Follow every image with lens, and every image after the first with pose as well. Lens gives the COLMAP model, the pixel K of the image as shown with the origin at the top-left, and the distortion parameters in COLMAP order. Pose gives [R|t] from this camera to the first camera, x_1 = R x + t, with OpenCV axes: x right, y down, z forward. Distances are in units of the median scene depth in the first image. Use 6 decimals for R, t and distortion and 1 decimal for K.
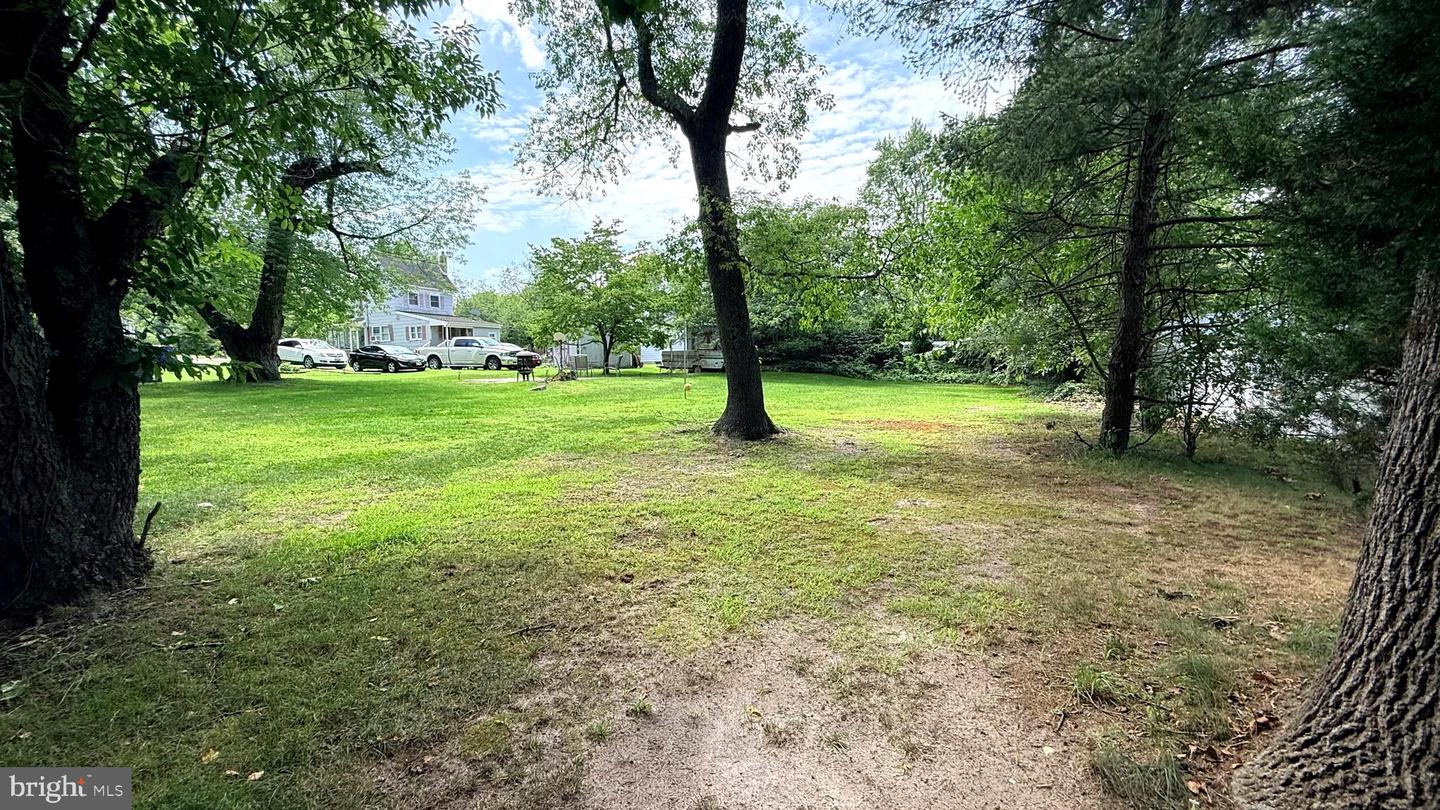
lens RADIAL K [[589.6, 0, 720.0], [0, 589.6, 405.0], [0, 0, 1]] dist [-0.001956, -0.000231]
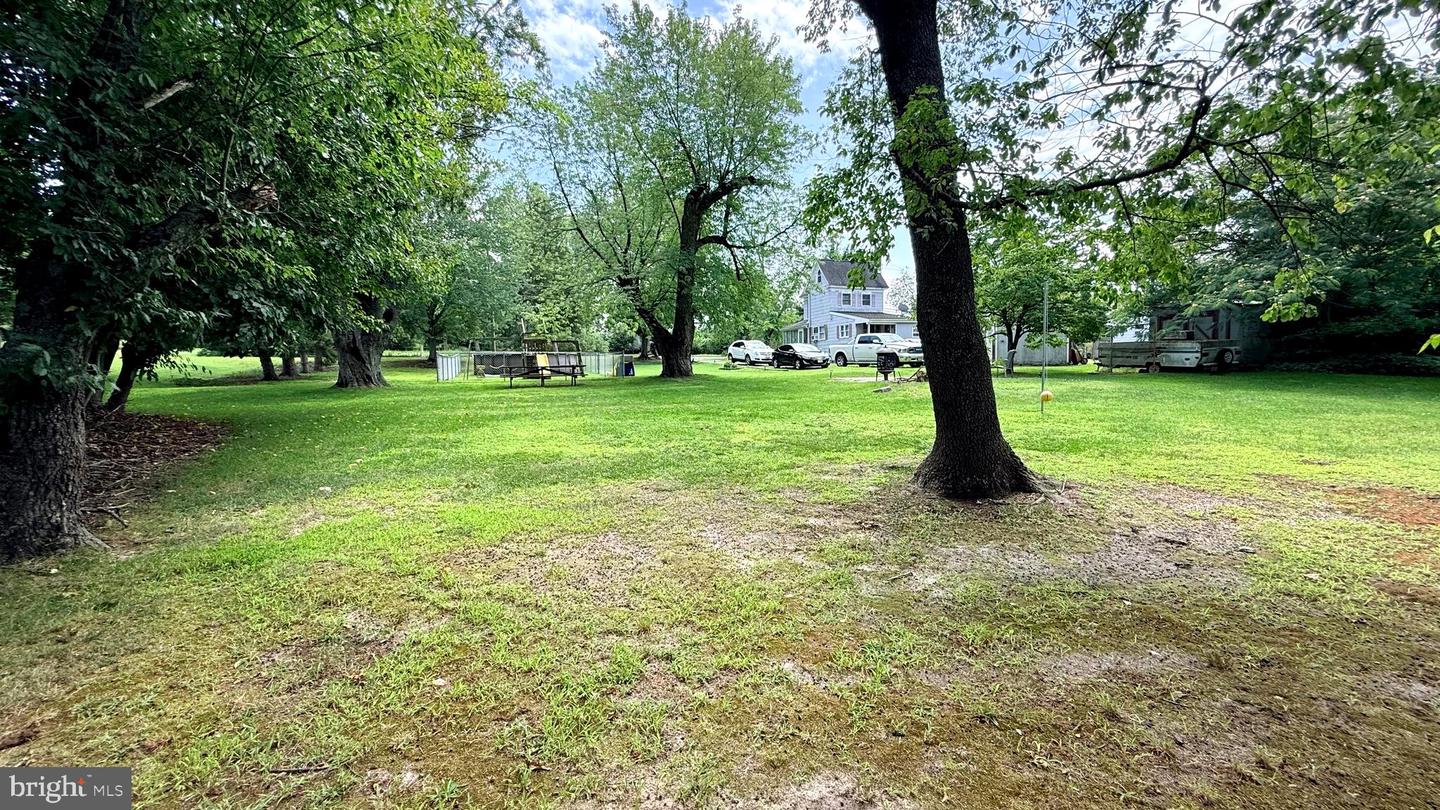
lens RADIAL K [[589.6, 0, 720.0], [0, 589.6, 405.0], [0, 0, 1]] dist [-0.001956, -0.000231]
pose [[0.707268, 0.050138, -0.705166, 0.101700], [-0.043807, 0.998673, 0.027069, -0.013233], [0.705587, 0.011746, 0.708526, 0.138108]]
